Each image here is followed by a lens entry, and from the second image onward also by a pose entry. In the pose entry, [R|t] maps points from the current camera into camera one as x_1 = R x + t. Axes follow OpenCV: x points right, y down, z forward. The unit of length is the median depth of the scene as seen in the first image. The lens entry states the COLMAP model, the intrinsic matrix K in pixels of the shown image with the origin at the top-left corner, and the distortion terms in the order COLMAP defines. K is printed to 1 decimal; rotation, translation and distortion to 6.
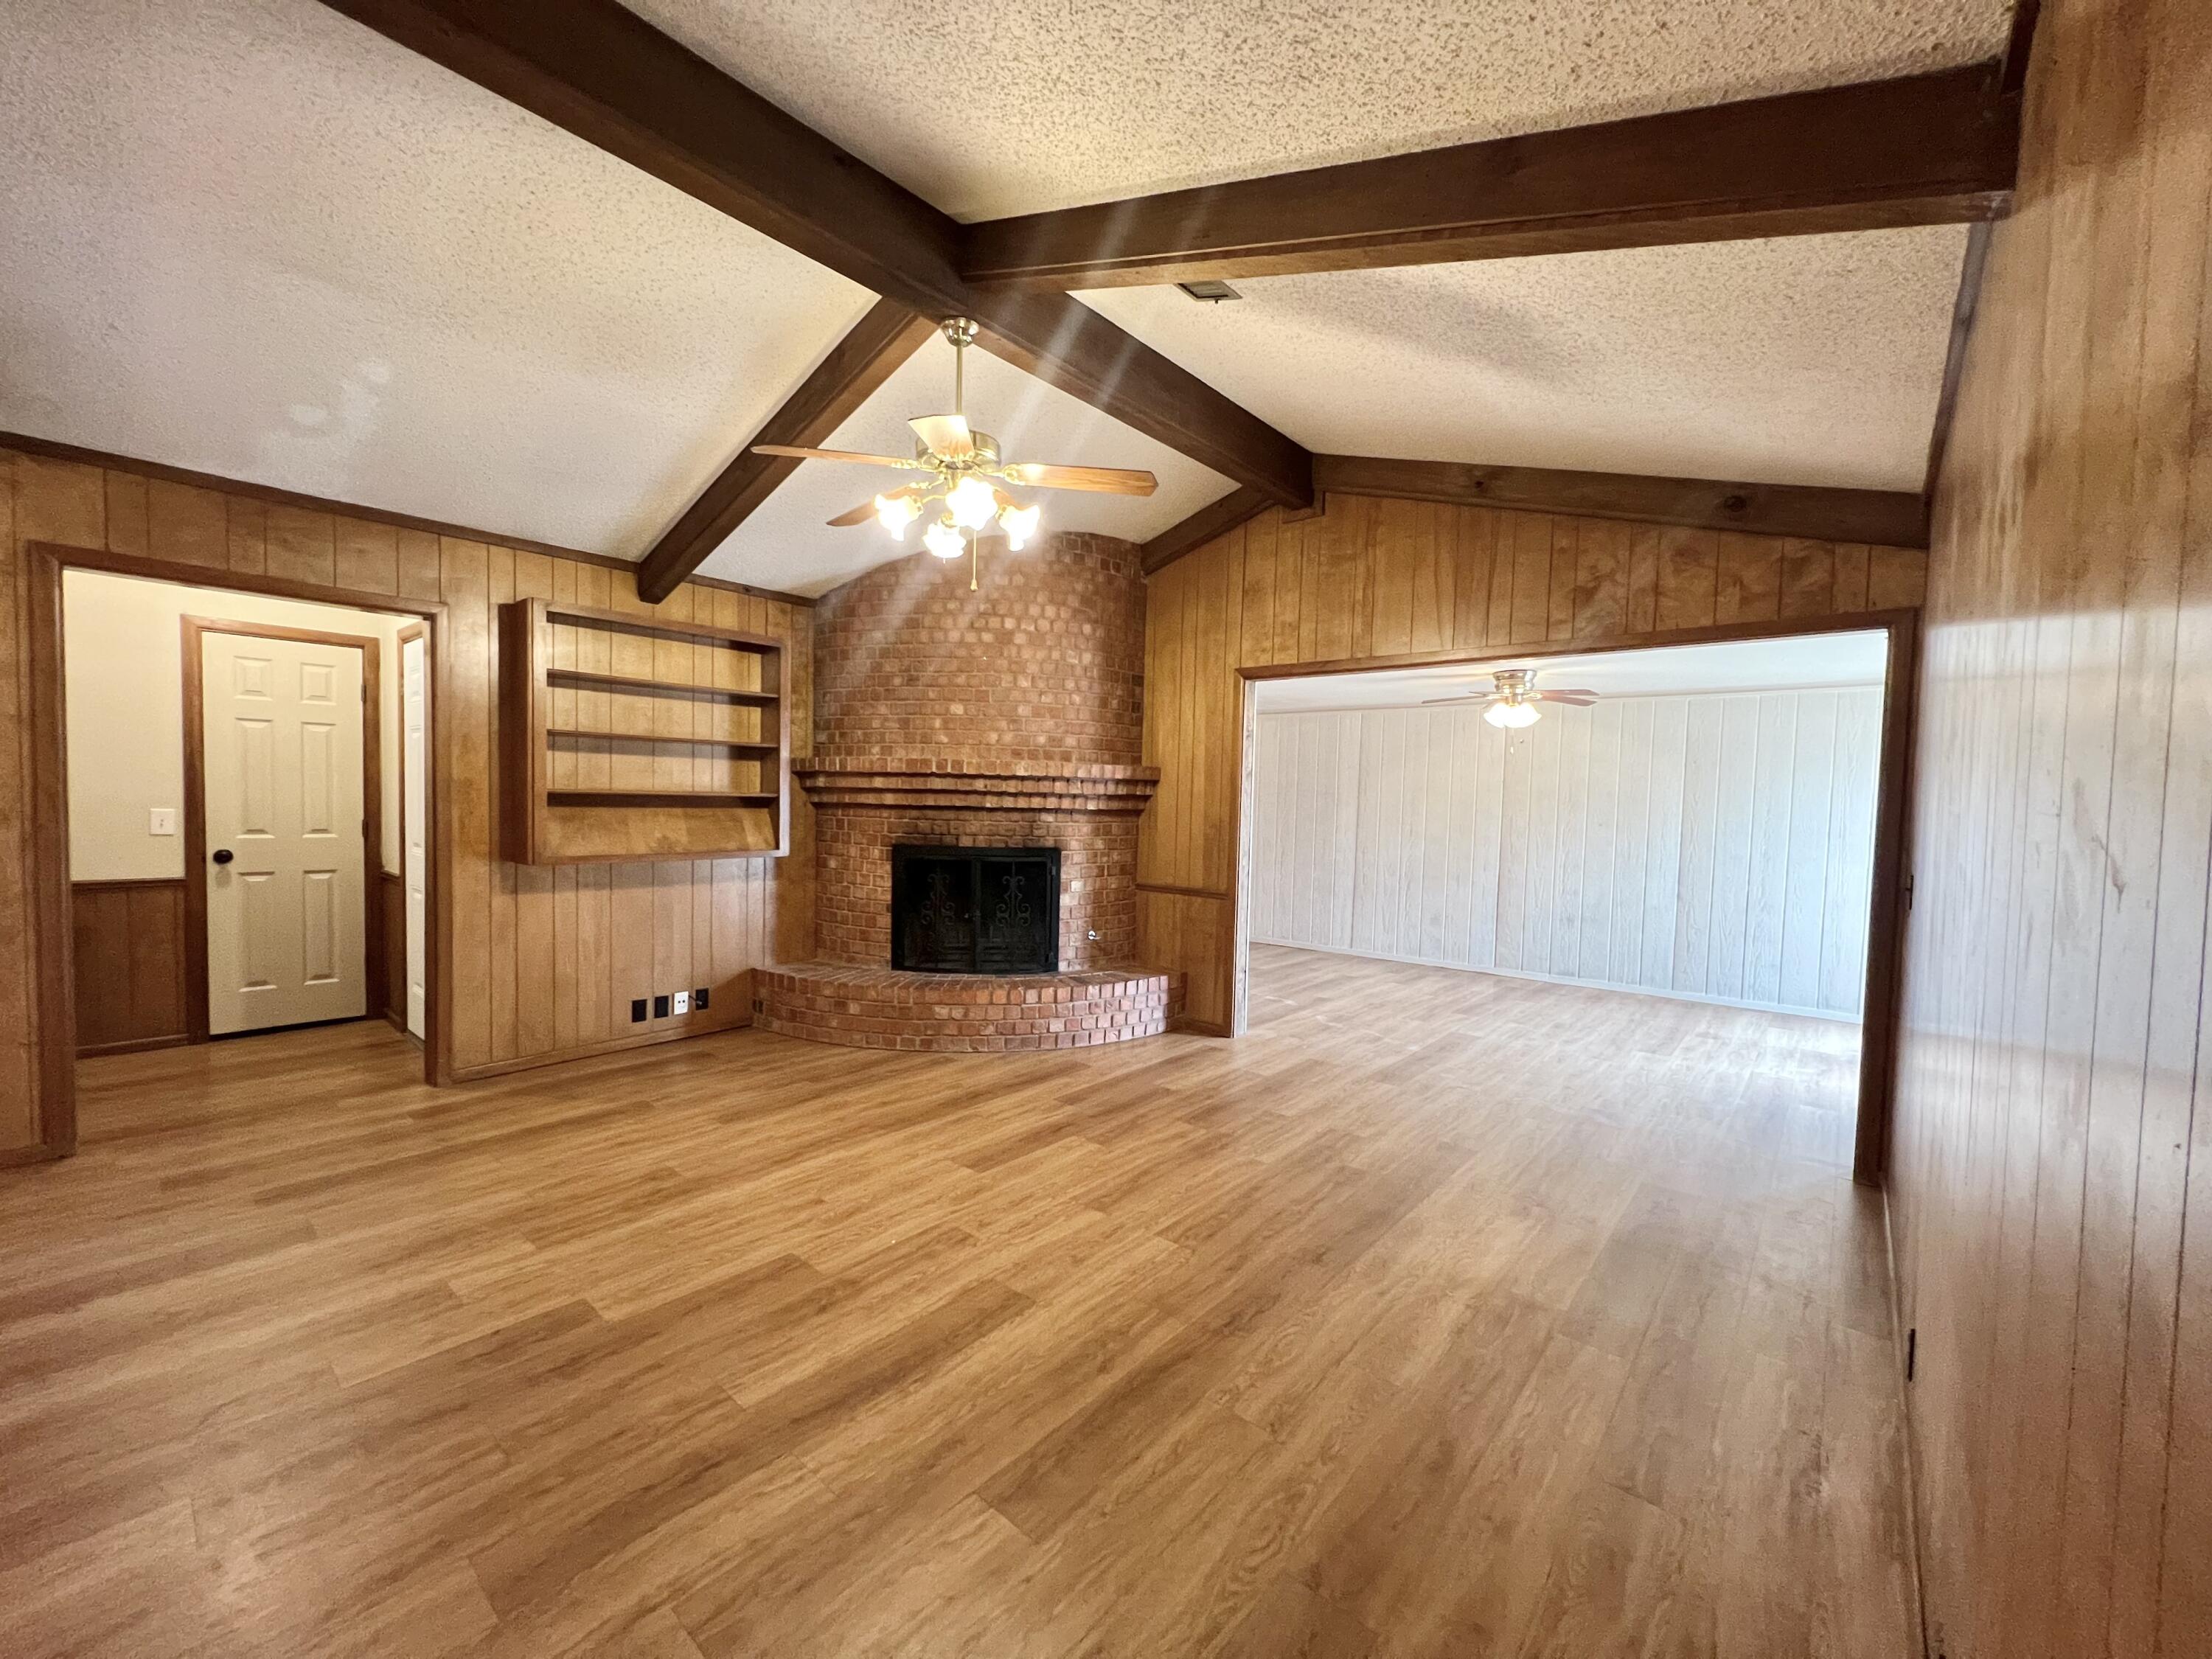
lens RADIAL K [[881.9, 0, 1104.7], [0, 881.9, 833.9], [0, 0, 1]] dist [-0.002656, 0.001570]
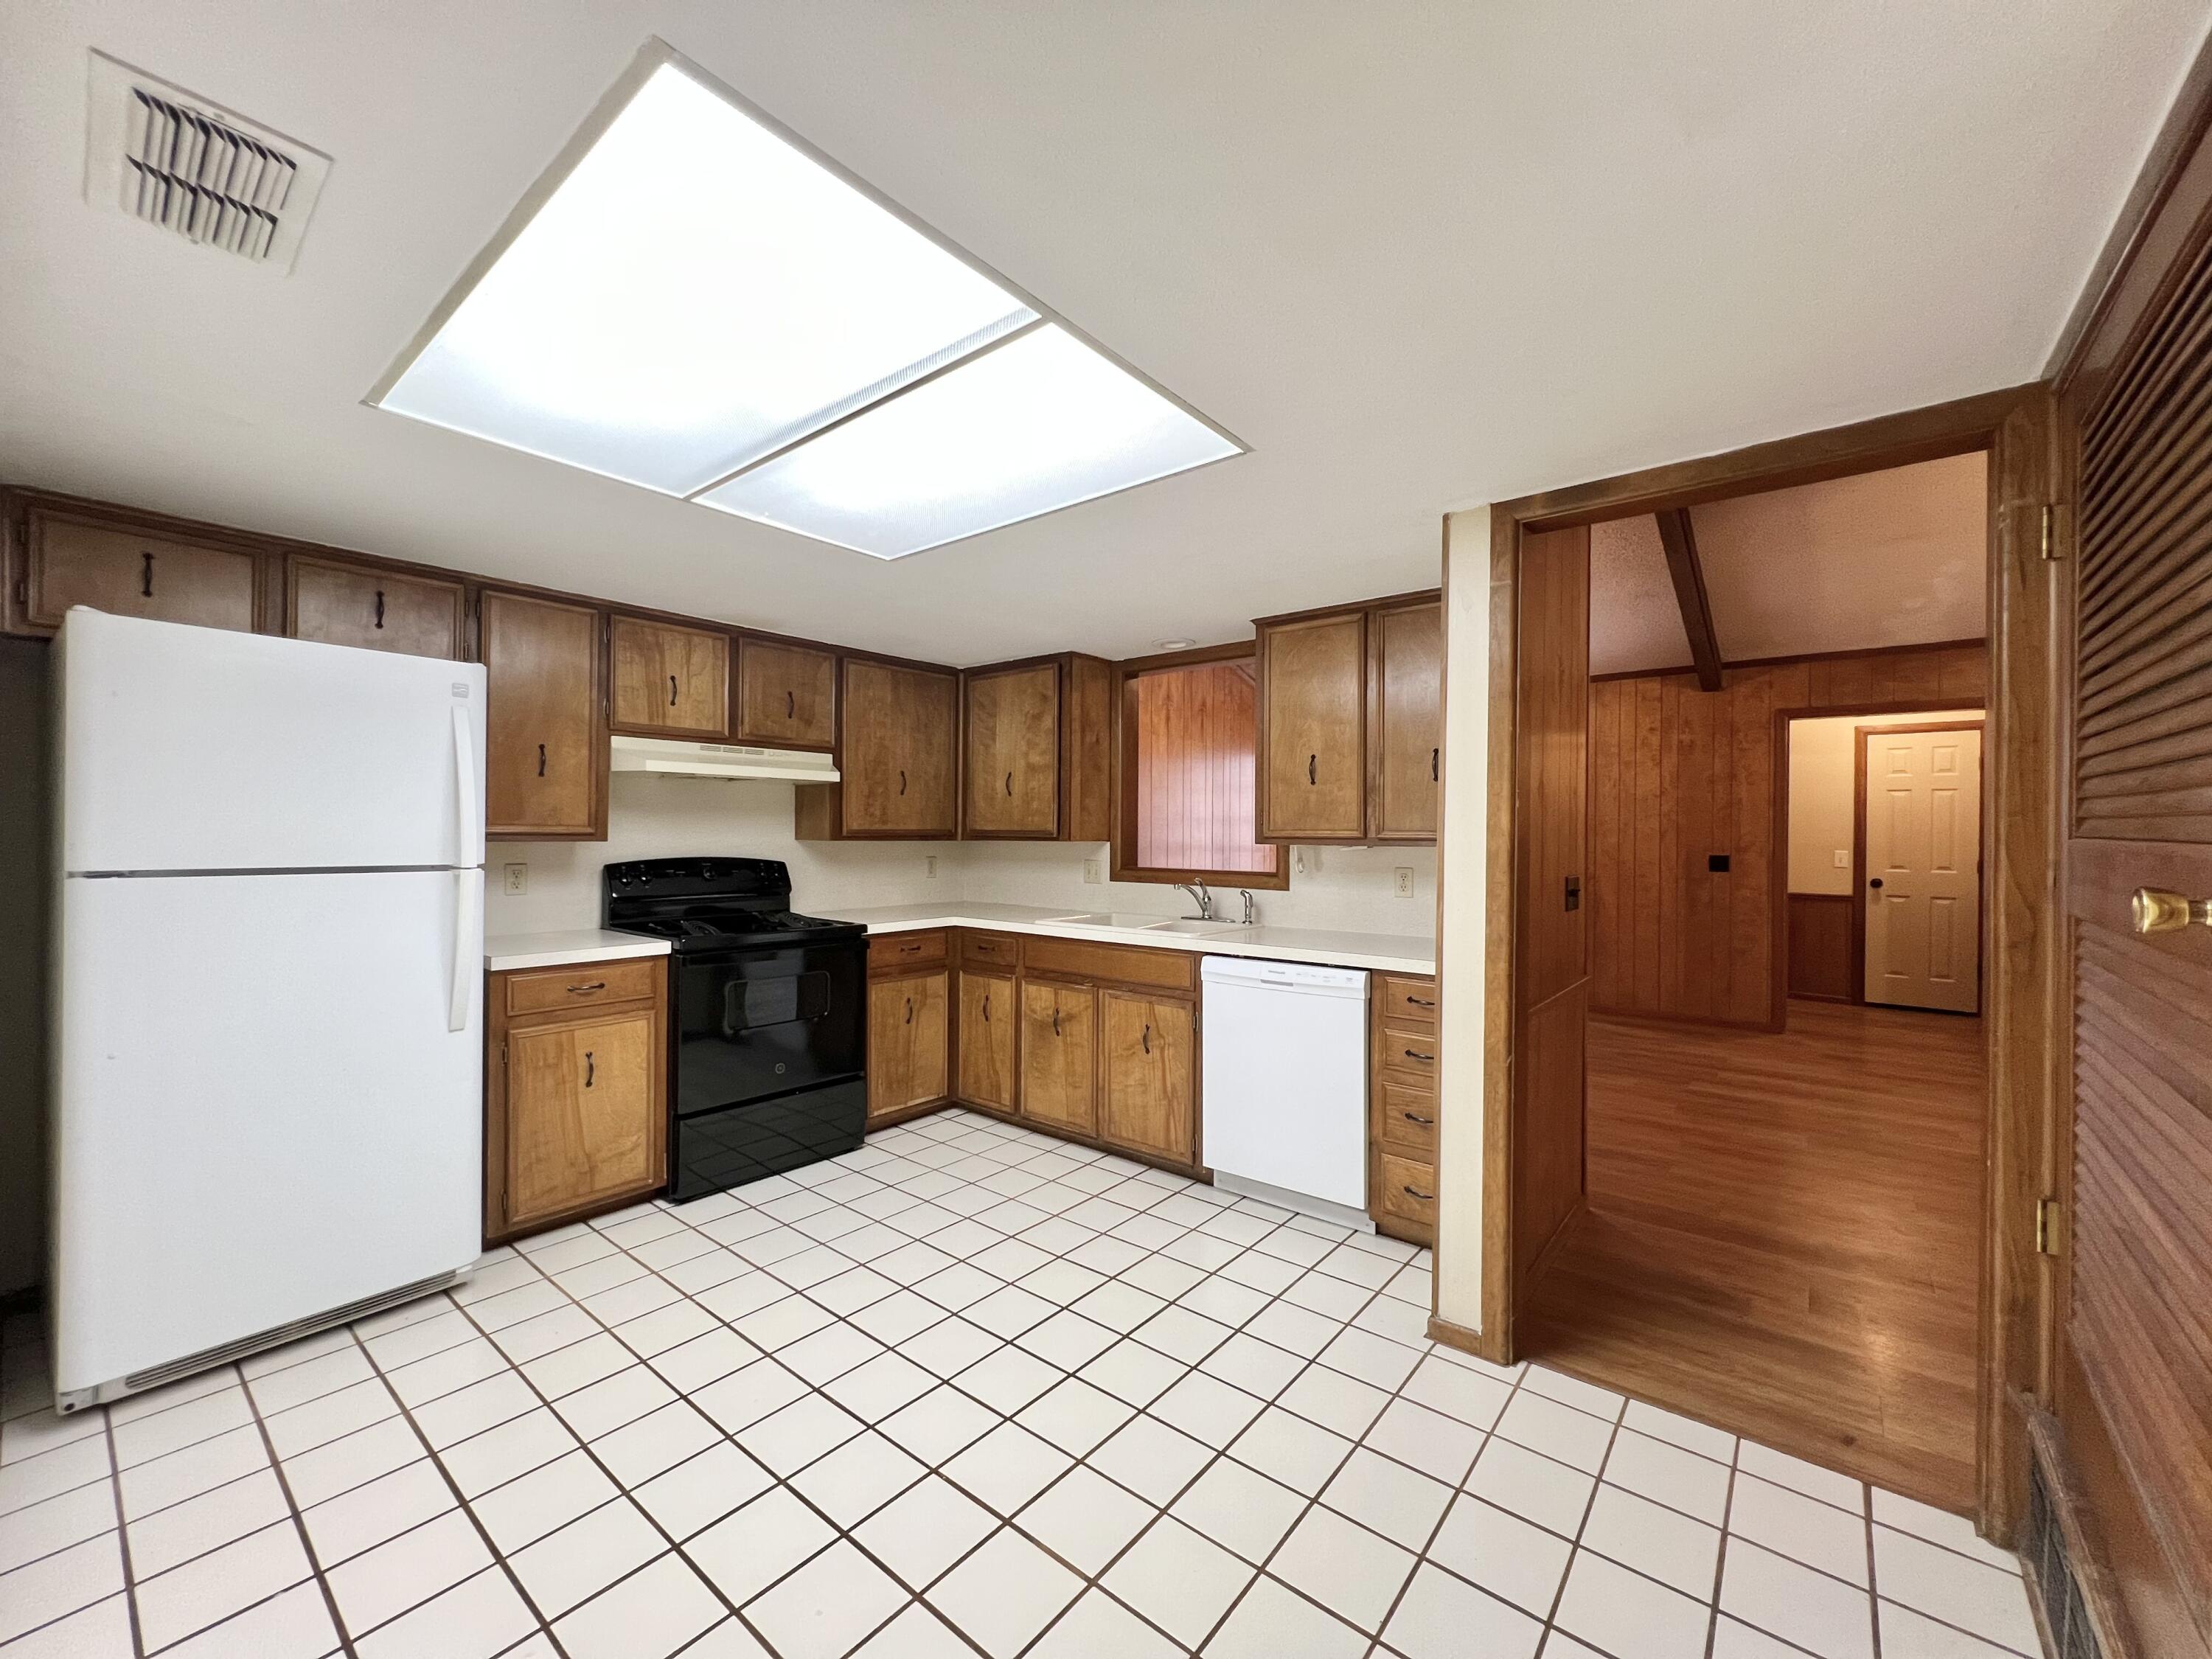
lens RADIAL K [[881.9, 0, 1098.4], [0, 881.9, 834.8], [0, 0, 1]] dist [-0.002656, 0.001570]
pose [[0.022655, -0.018060, -0.999580, 0.450029], [-0.047463, 0.998690, -0.019119, 0.033879], [0.998616, 0.047877, 0.021768, -0.342361]]
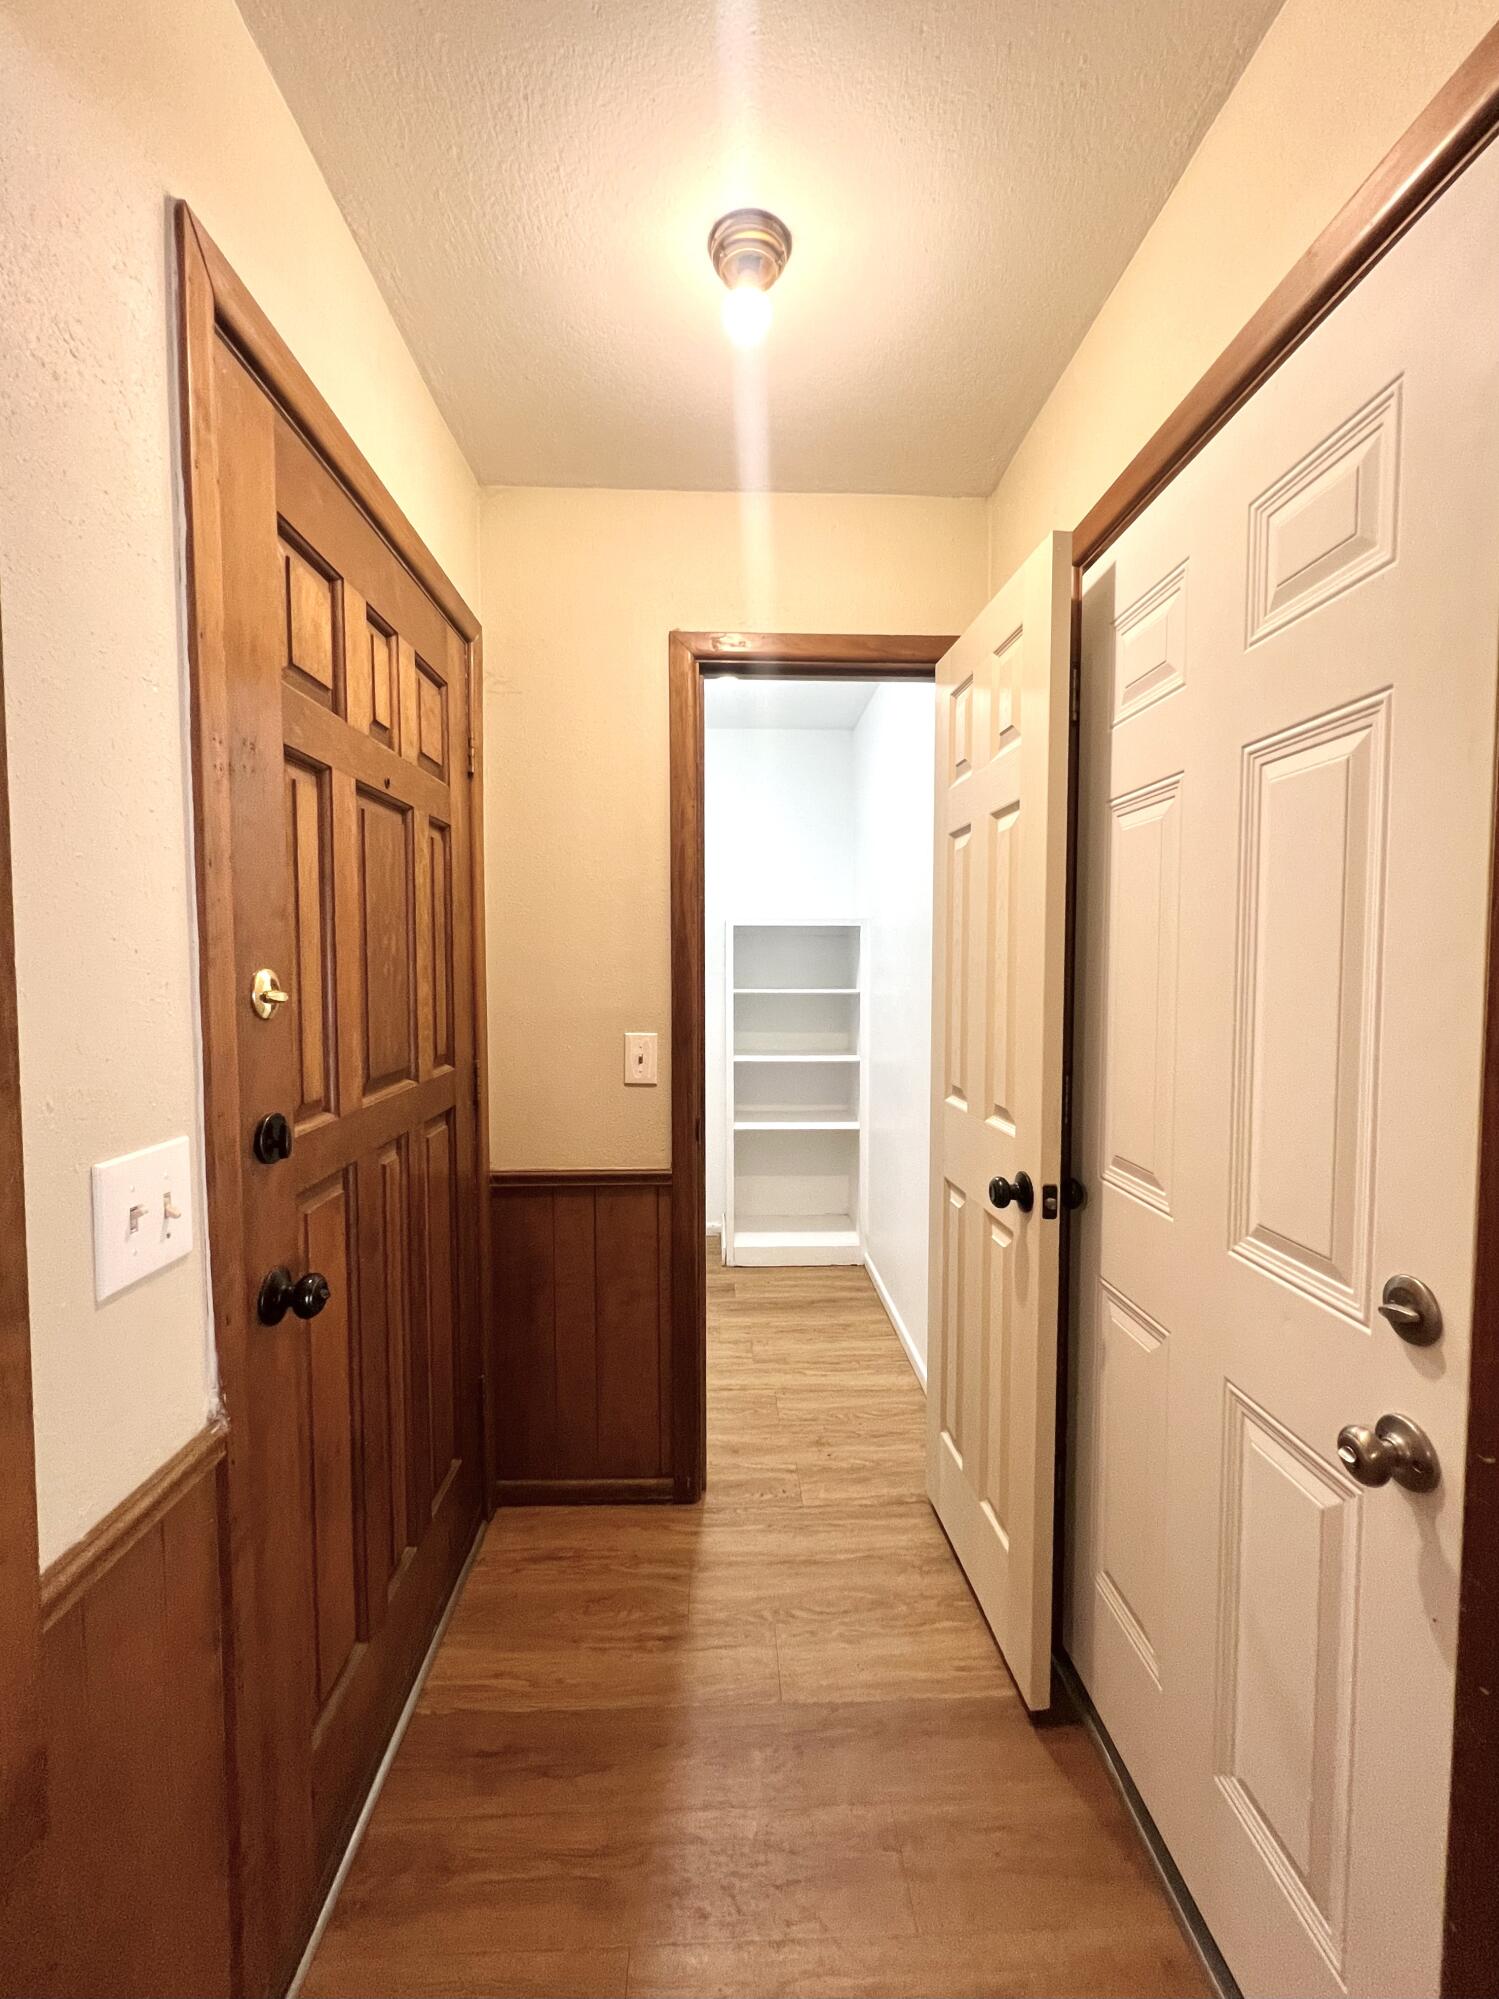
lens RADIAL K [[797.0, 0, 747.9], [0, 797.0, 998.2], [0, 0, 1]] dist [-0.002656, 0.001570]
pose [[0.683892, 0.008440, -0.729535, -0.654034], [-0.015822, 0.999869, -0.003264, -0.045021], [0.729412, 0.013775, 0.683936, 0.687771]]
